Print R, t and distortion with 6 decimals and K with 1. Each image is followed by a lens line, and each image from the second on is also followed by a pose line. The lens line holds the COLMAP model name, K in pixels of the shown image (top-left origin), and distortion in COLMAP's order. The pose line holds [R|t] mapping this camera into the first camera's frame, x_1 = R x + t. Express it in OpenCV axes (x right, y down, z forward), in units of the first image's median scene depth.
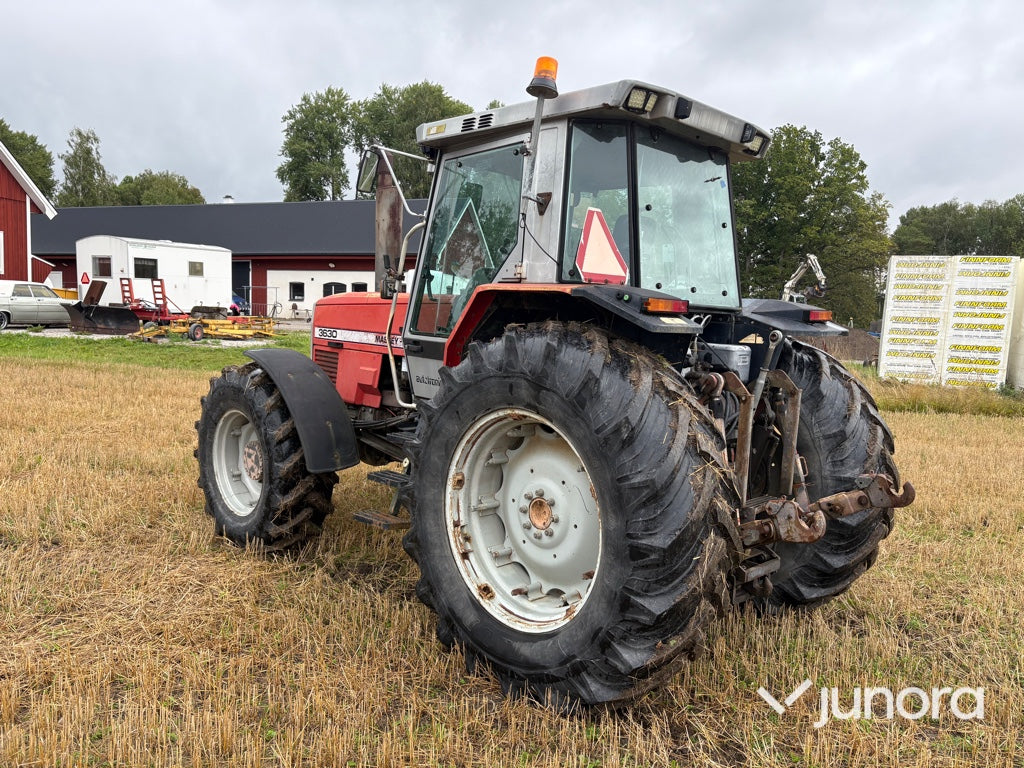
lens RADIAL K [[758.6, 0, 522.0], [0, 758.6, 393.6], [0, 0, 1]] dist [0.061447, -0.073152]
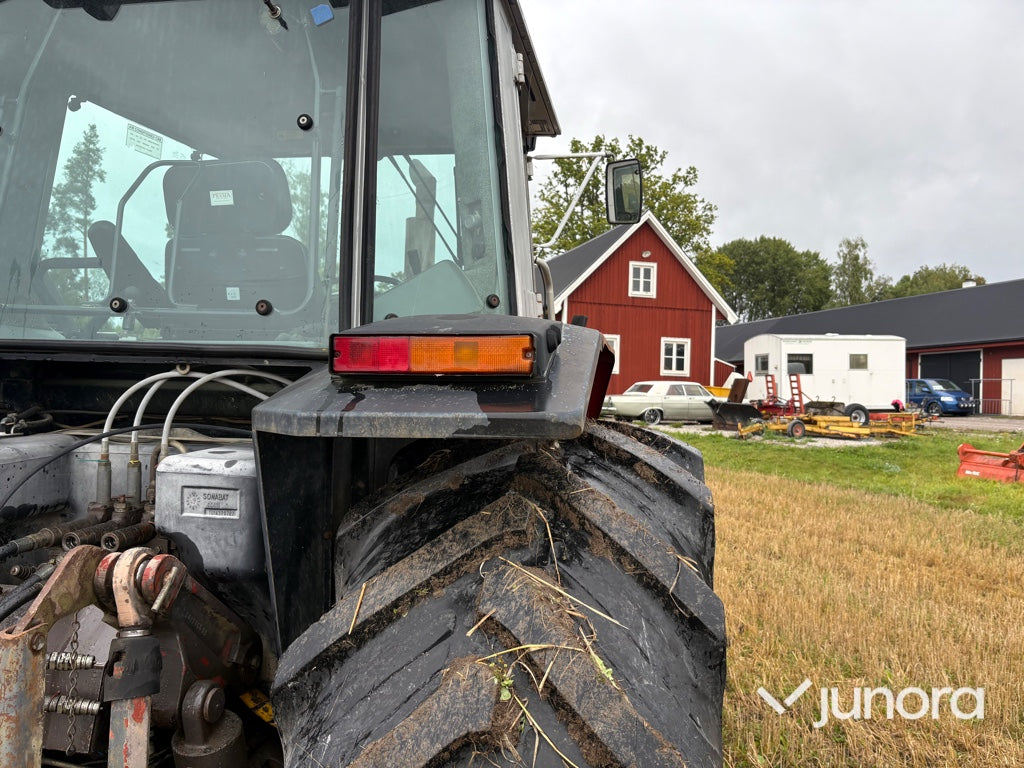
lens RADIAL K [[780.4, 0, 505.4], [0, 780.4, 383.1], [0, 0, 1]] dist [0.004805, 0.001824]
pose [[0.573361, -0.033869, -0.818602, 0.451128], [-0.082843, 0.991628, -0.099052, -0.051311], [0.815103, 0.124608, 0.565755, 0.651155]]
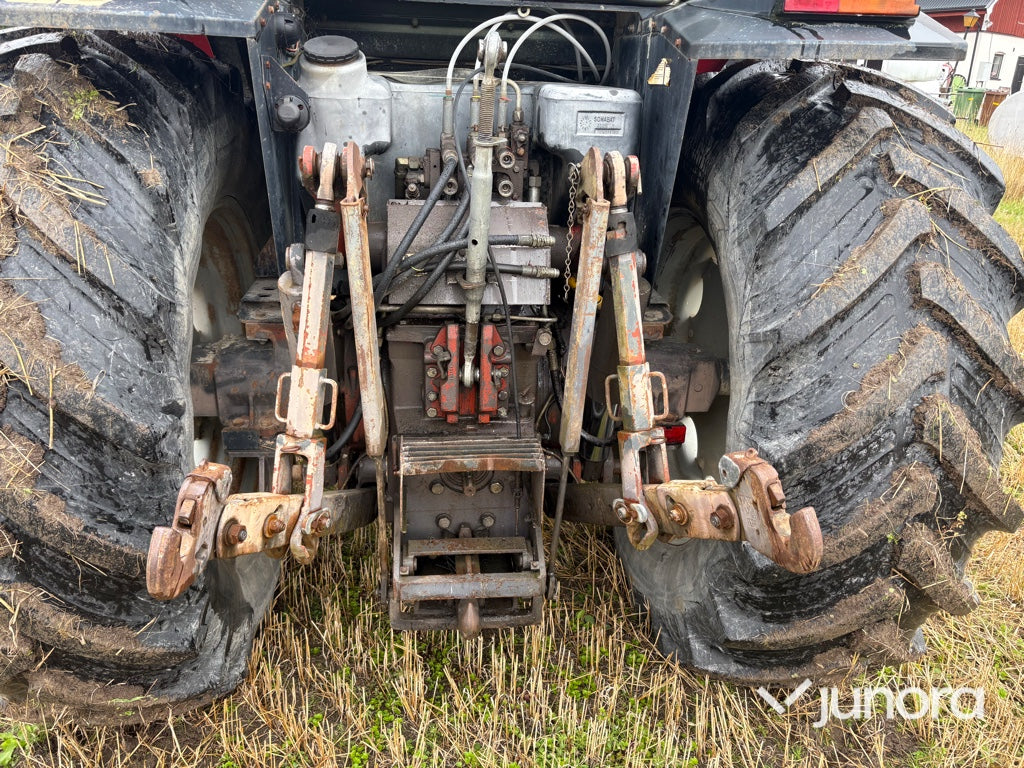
lens RADIAL K [[773.4, 0, 512.9], [0, 773.4, 392.2], [0, 0, 1]] dist [0.012736, -0.004624]
pose [[0.777888, 0.221986, -0.587888, 0.383508], [-0.062986, 0.958359, 0.278533, -0.013244], [0.625239, -0.179638, 0.759478, 0.443815]]
